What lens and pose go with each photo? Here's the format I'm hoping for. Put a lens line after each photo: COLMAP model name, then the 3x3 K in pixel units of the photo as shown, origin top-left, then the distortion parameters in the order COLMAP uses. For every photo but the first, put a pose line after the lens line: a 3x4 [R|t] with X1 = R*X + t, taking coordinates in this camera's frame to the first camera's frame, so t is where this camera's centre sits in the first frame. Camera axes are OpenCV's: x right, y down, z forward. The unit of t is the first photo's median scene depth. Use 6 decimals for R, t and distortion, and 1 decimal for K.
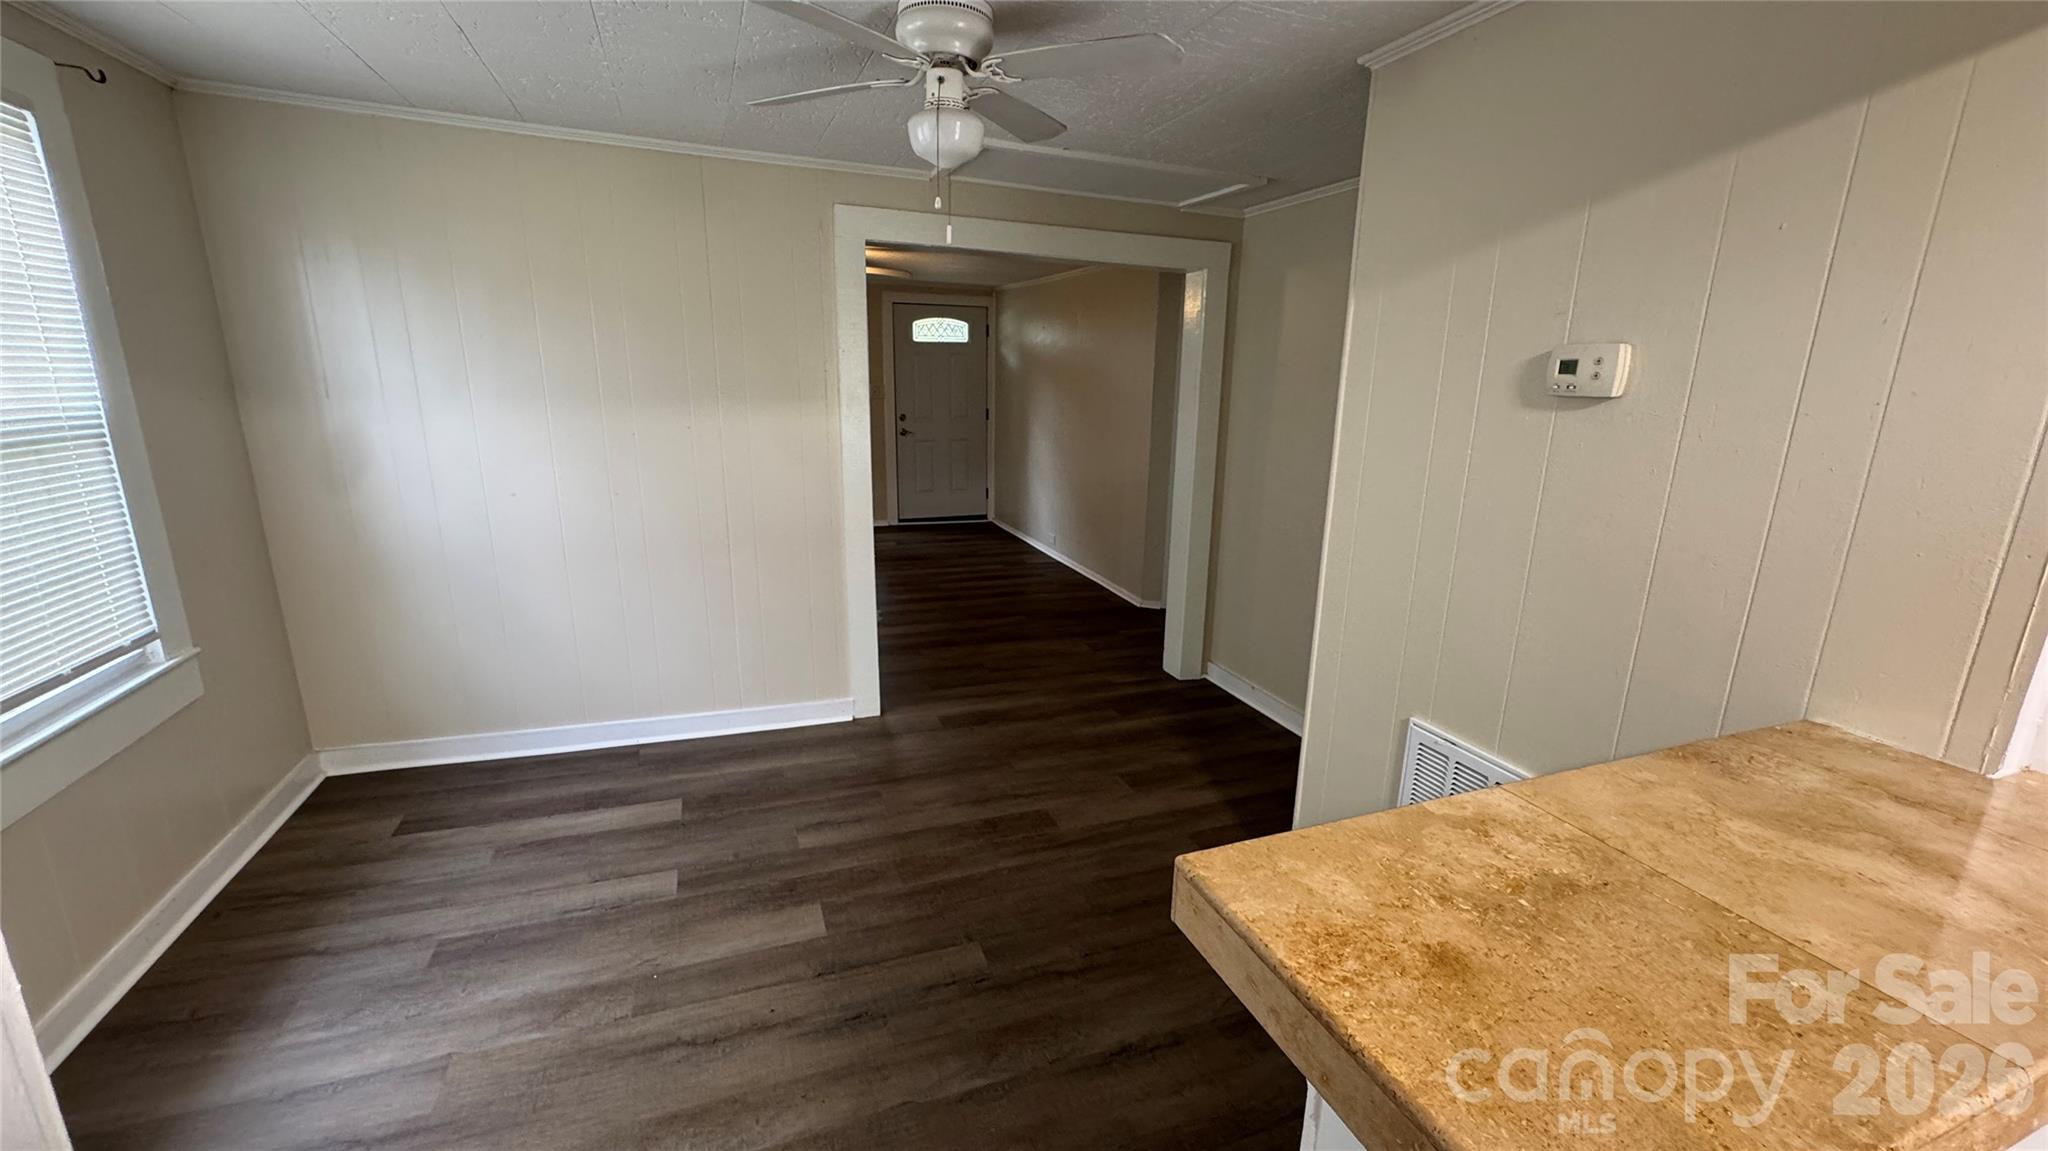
lens RADIAL K [[819.9, 0, 1027.3], [0, 819.9, 578.7], [0, 0, 1]] dist [0.001188, -0.000404]
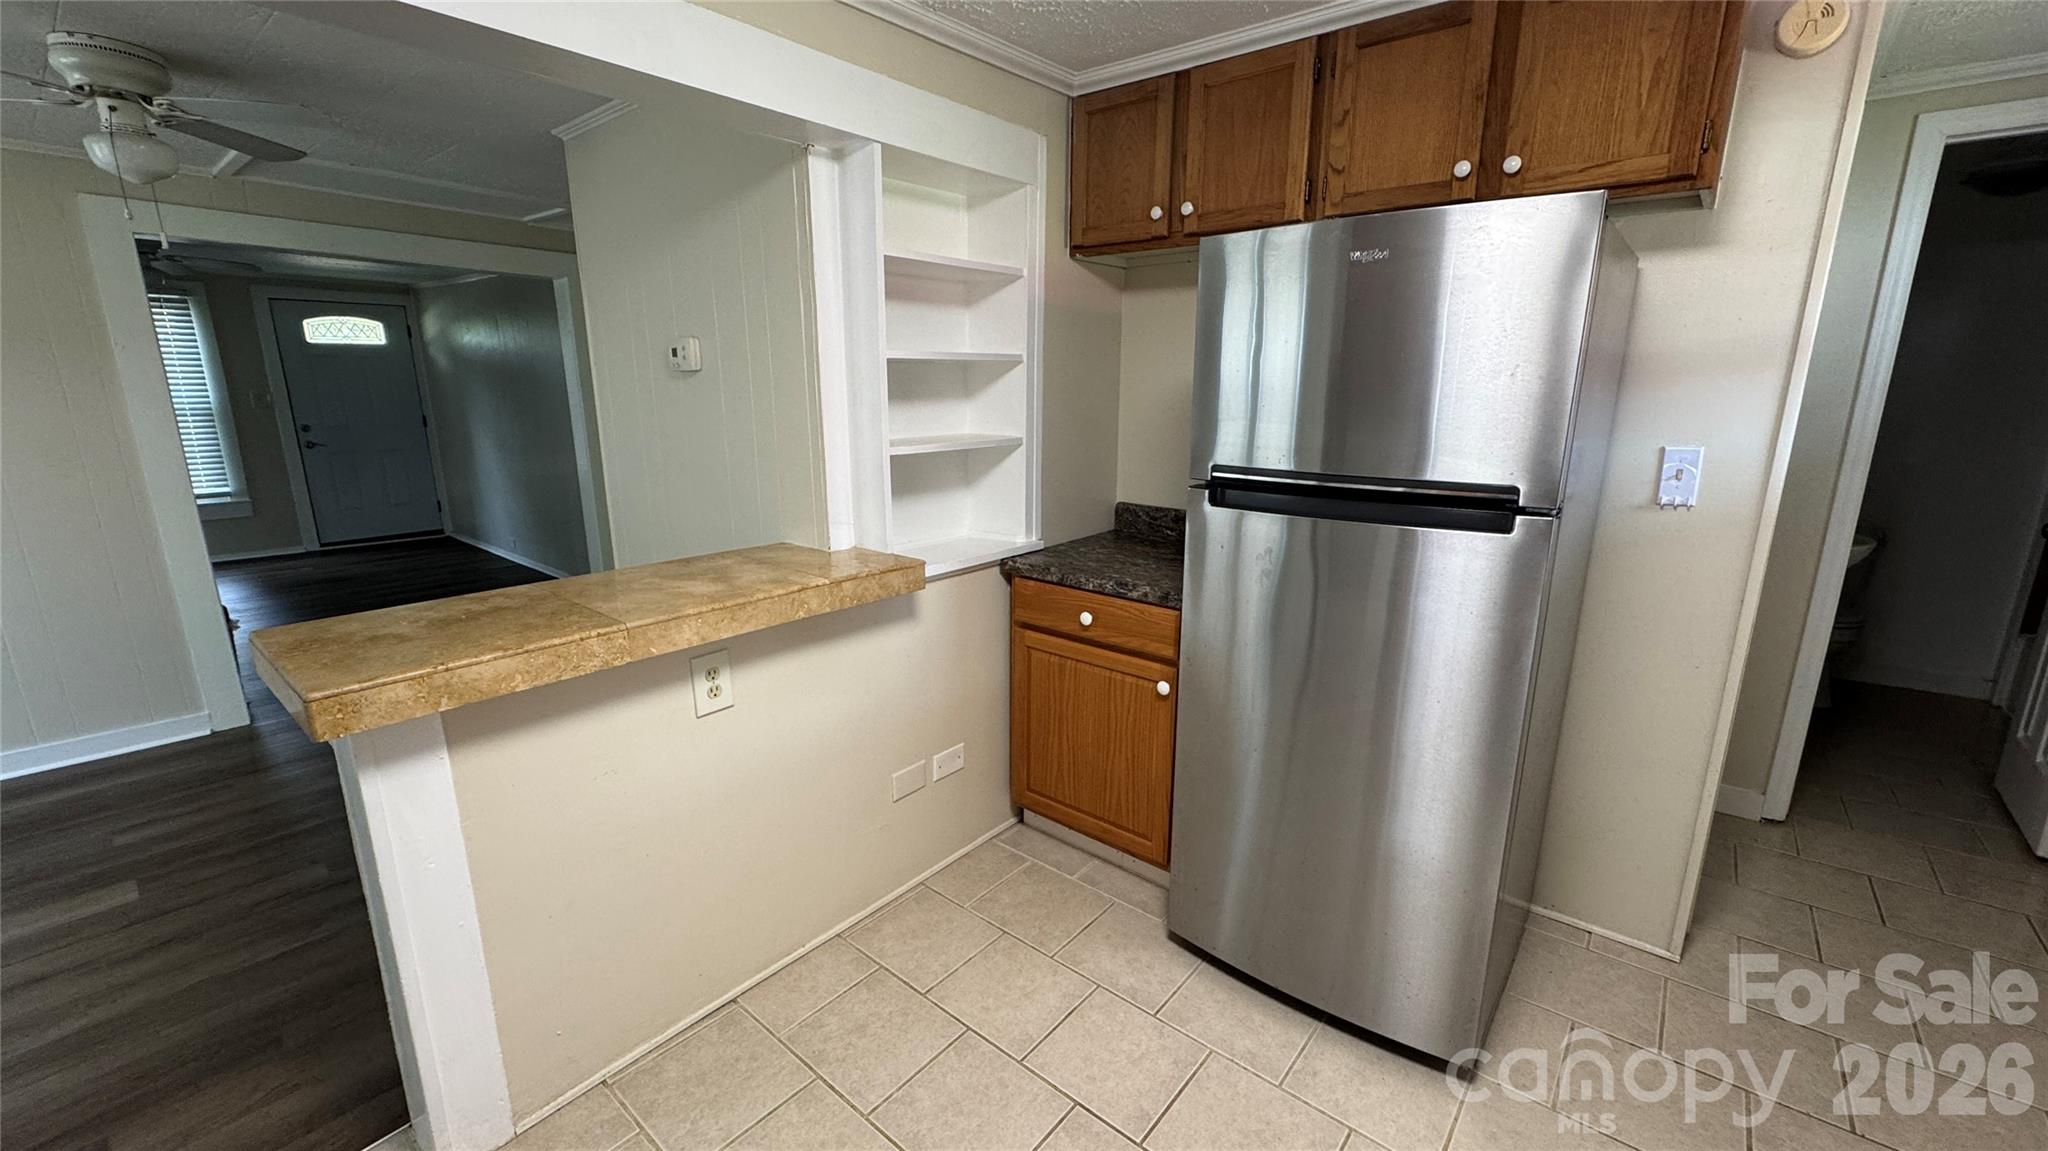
lens RADIAL K [[819.9, 0, 1028.3], [0, 819.9, 578.5], [0, 0, 1]] dist [0.001188, -0.000404]
pose [[0.873044, -0.131653, 0.469533, 0.283335], [0.134792, 0.990503, 0.027098, 0.139103], [-0.468642, 0.039632, 0.882499, -0.435929]]
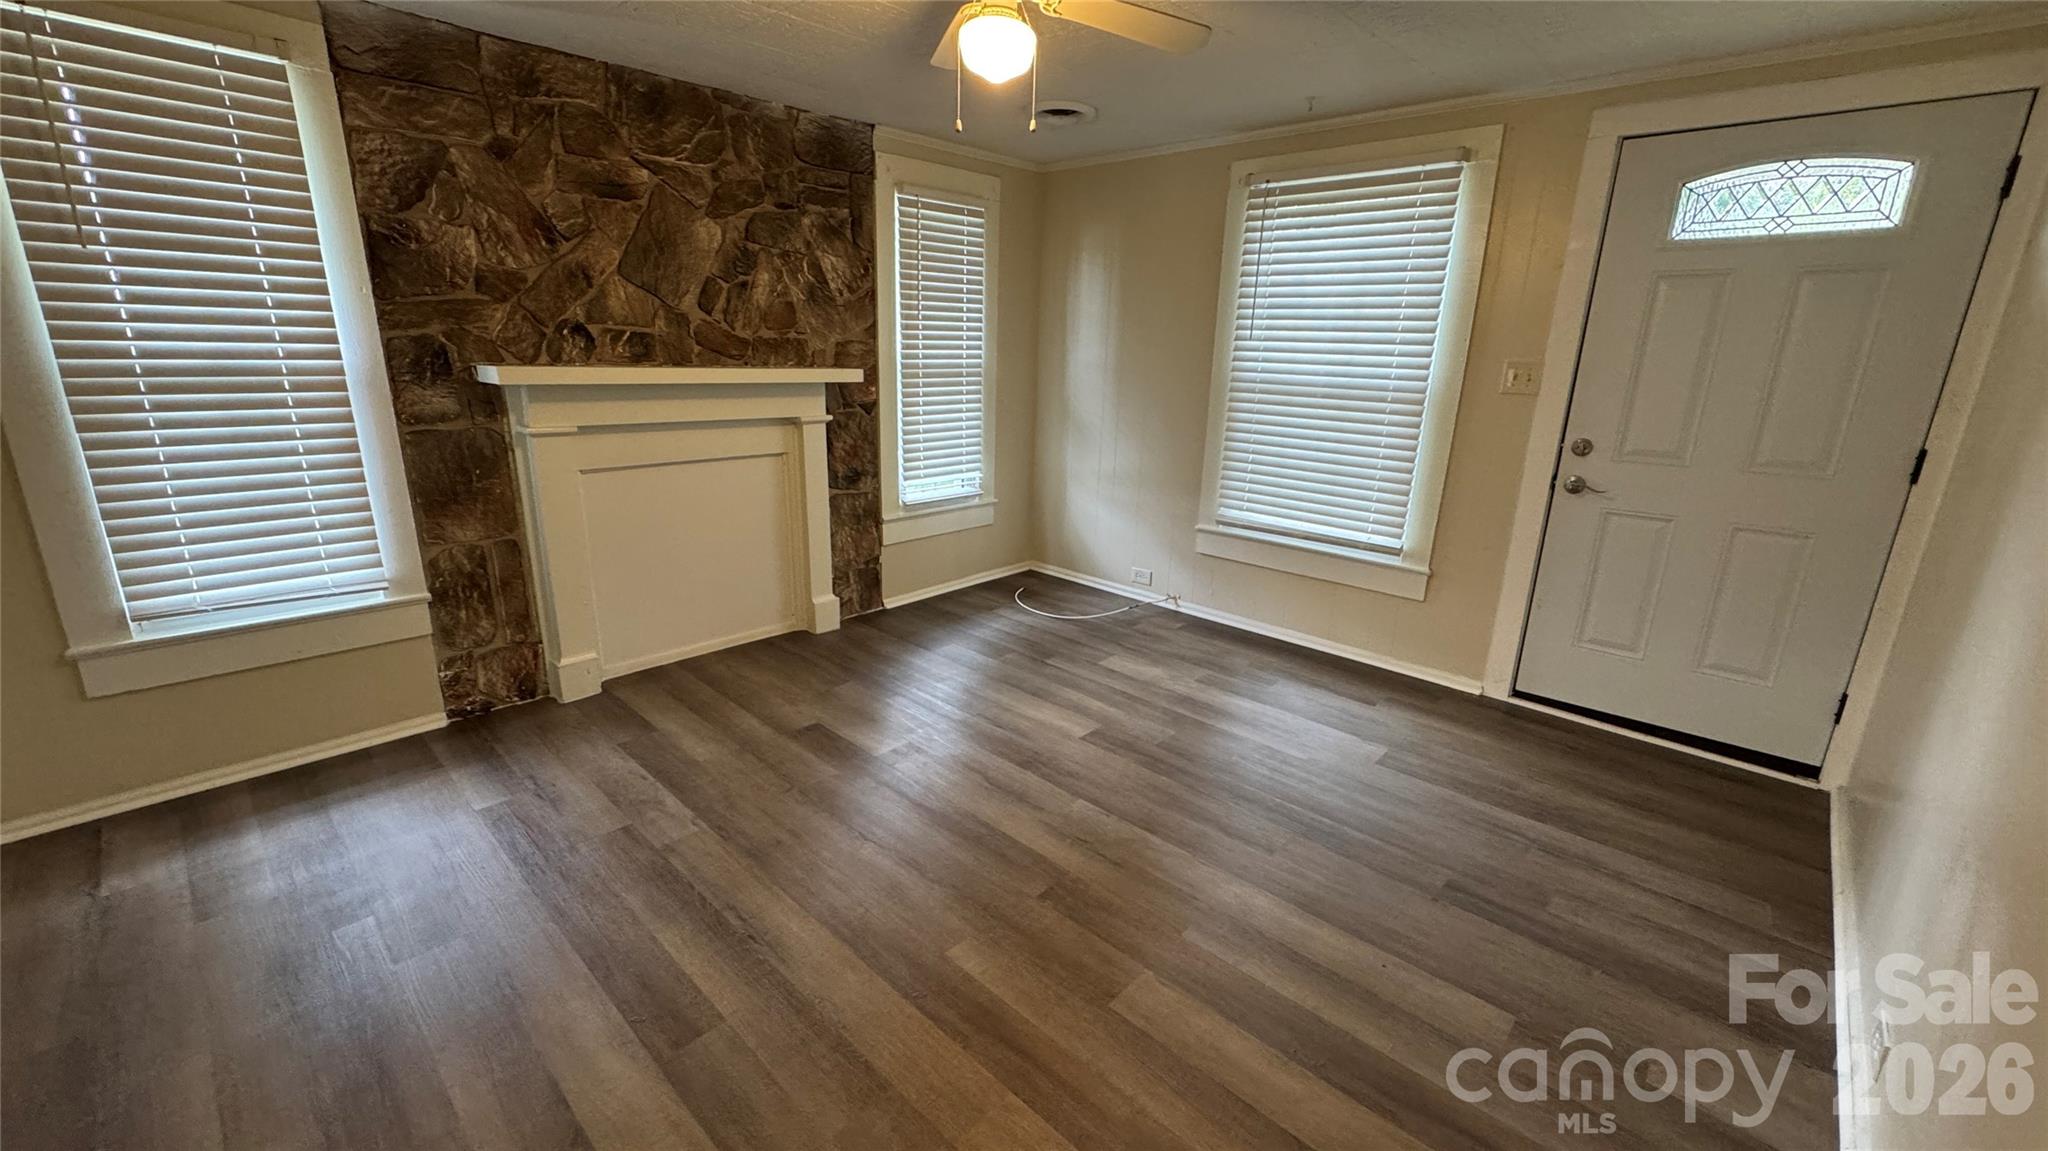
lens RADIAL K [[819.9, 0, 1020.9], [0, 819.9, 575.3], [0, 0, 1]] dist [0.001188, -0.000404]
pose [[0.432032, 0.239408, -0.869501, 0.261021], [-0.236429, 0.960468, 0.146979, -0.409434], [0.870316, 0.142076, 0.471556, 1.828333]]
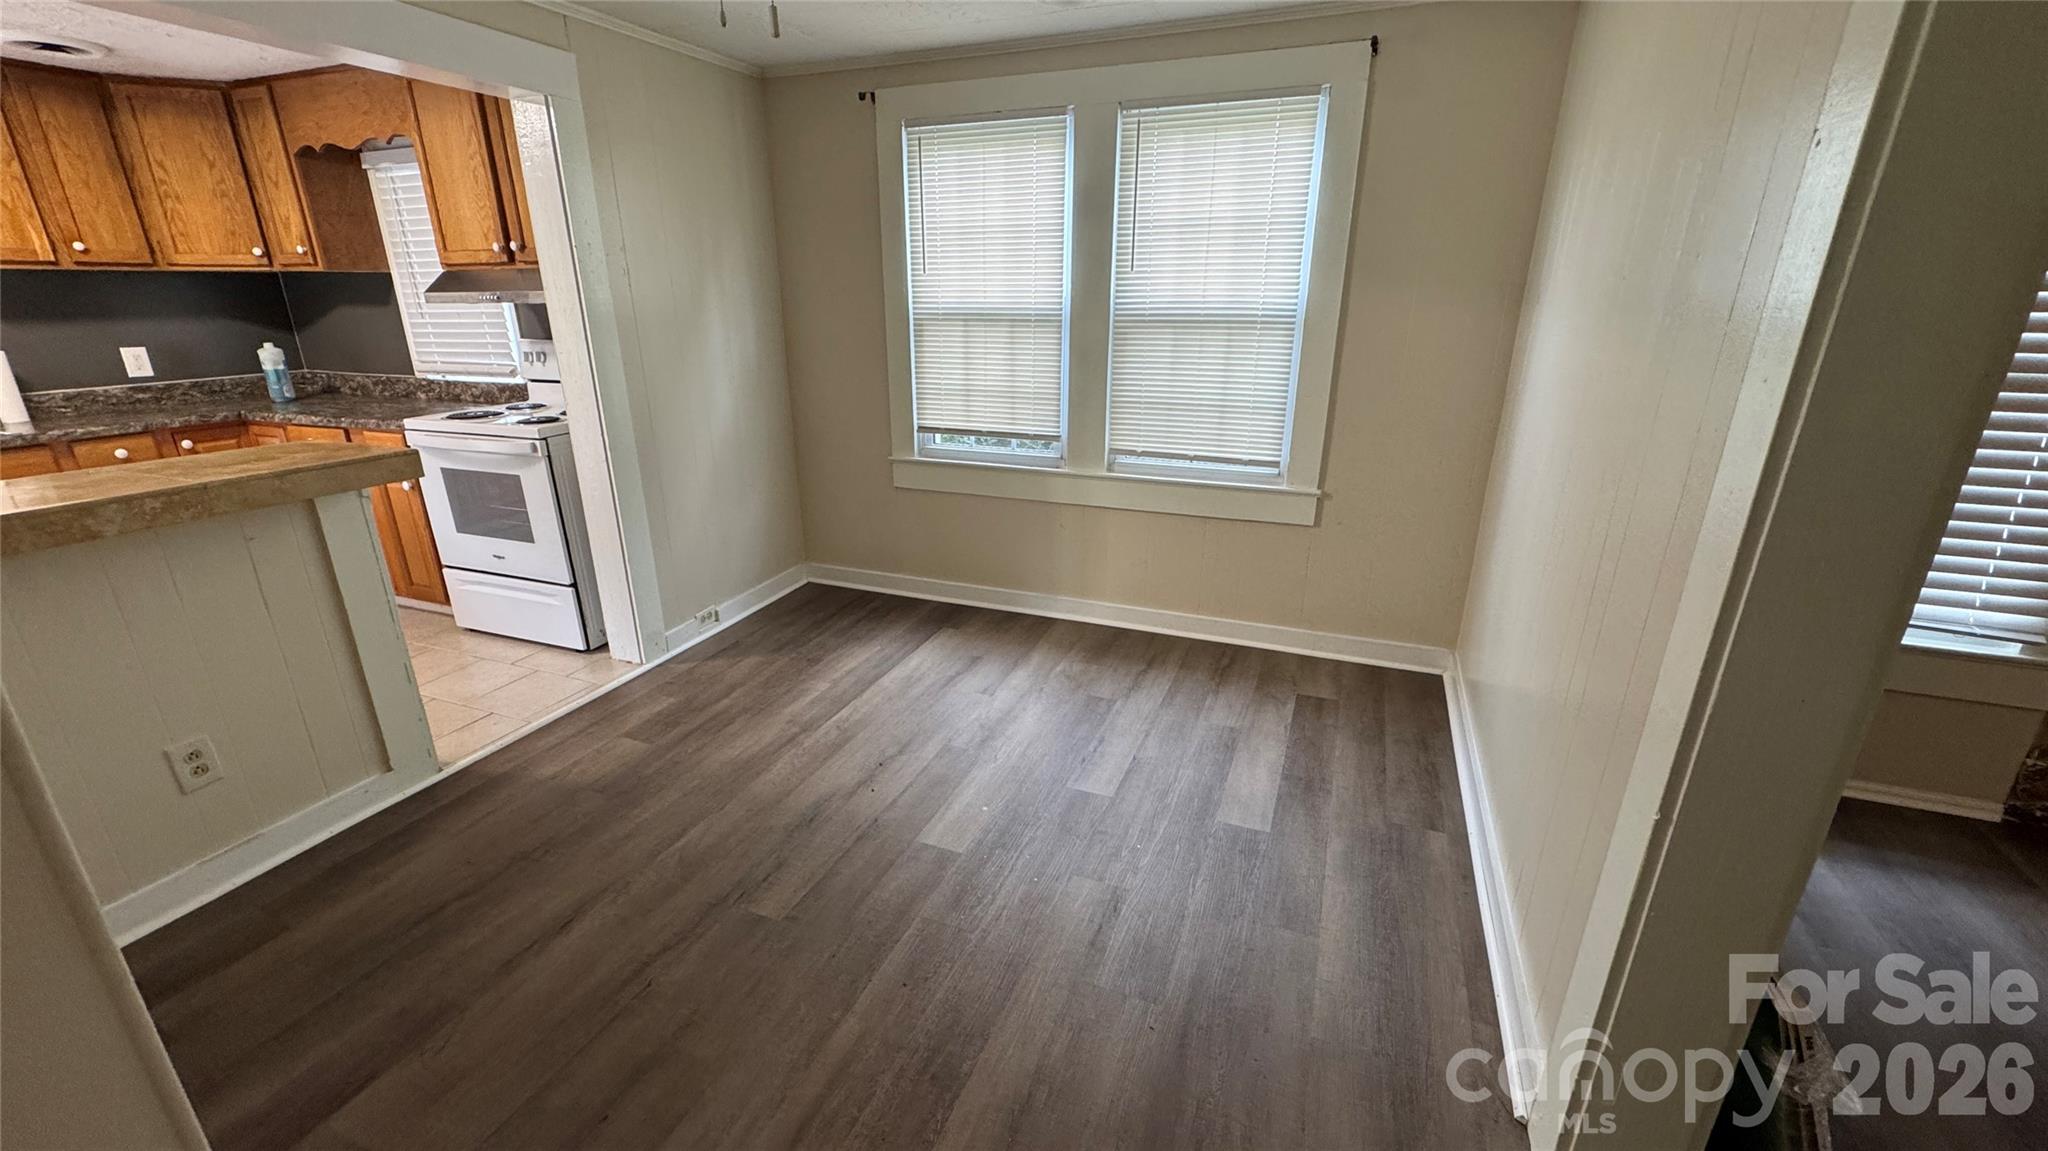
lens RADIAL K [[819.9, 0, 1019.7], [0, 819.9, 573.2], [0, 0, 1]] dist [0.001188, -0.000404]
pose [[-0.684303, 0.215938, -0.696491, 0.266121], [-0.193155, 0.867351, 0.458686, -0.298927], [0.703150, 0.448411, -0.551821, 1.359968]]
